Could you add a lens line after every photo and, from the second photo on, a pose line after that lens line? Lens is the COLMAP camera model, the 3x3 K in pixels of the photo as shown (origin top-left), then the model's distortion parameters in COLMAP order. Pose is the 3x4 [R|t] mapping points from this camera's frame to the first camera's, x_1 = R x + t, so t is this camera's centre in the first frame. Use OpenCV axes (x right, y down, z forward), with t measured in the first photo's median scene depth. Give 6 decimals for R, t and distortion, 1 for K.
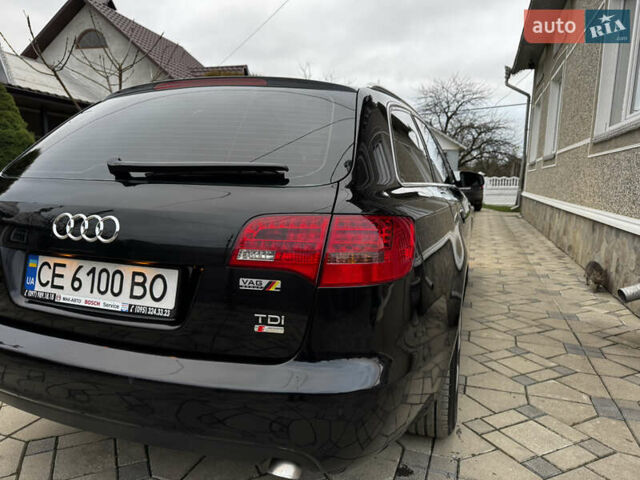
lens RADIAL K [[462.9, 0, 312.8], [0, 462.9, 239.6], [0, 0, 1]] dist [0.011433, -0.003893]
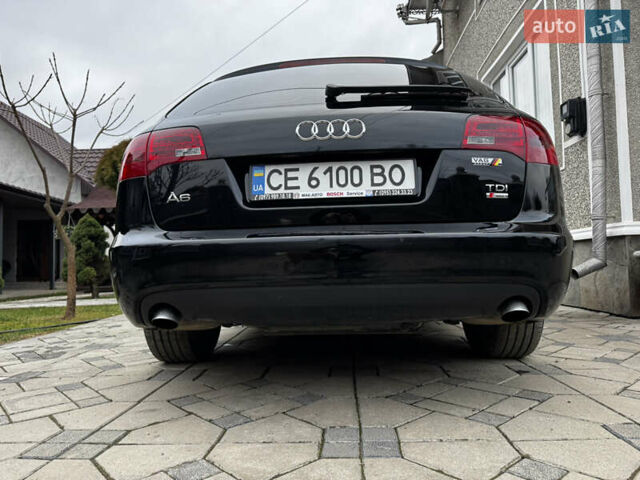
lens RADIAL K [[460.8, 0, 314.8], [0, 460.8, 242.6], [0, 0, 1]] dist [0.027733, -0.024396]
pose [[0.958128, -0.036472, 0.284008, -0.182960], [0.088826, 0.980782, -0.173713, 0.096393], [-0.272214, 0.191666, 0.942955, -0.010493]]
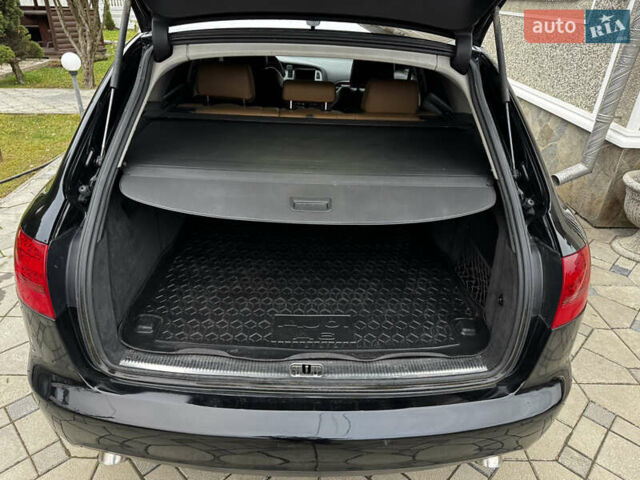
lens RADIAL K [[460.8, 0, 314.8], [0, 460.8, 242.6], [0, 0, 1]] dist [0.027733, -0.024396]
pose [[0.936123, -0.158102, 0.314131, -0.153087], [0.032743, 0.928549, 0.369763, -0.093931], [-0.350146, -0.335858, 0.874412, 0.060316]]
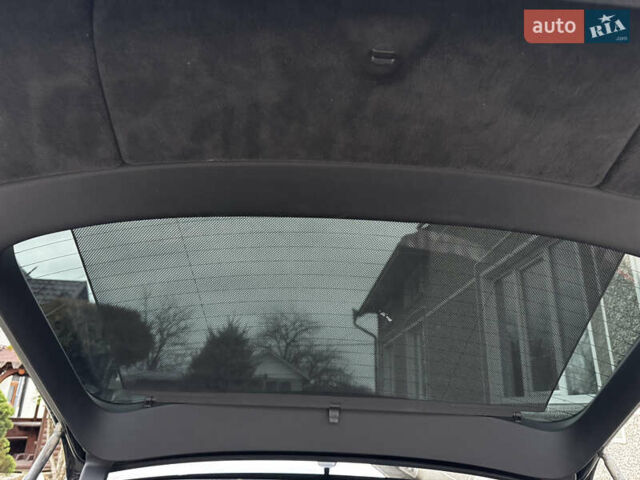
lens RADIAL K [[458.2, 0, 318.4], [0, 458.2, 236.3], [0, 0, 1]] dist [0.023408, -0.027455]
pose [[0.931048, 0.134461, 0.339220, -0.127862], [0.033485, 0.894226, -0.446362, -0.112024], [-0.363358, 0.426943, 0.828064, 0.146568]]
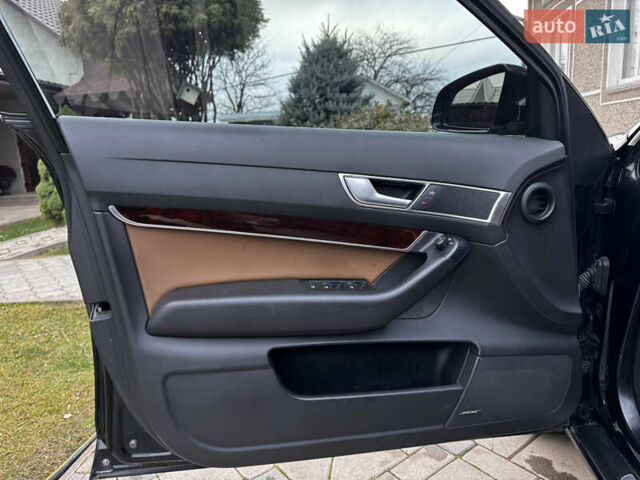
lens RADIAL K [[462.0, 0, 319.2], [0, 462.0, 242.7], [0, 0, 1]] dist [0.015656, -0.003323]
pose [[0.973802, -0.128552, 0.187576, -0.187583], [0.115456, 0.990151, 0.079193, -0.080797], [-0.195909, -0.055462, 0.979052, 0.619001]]
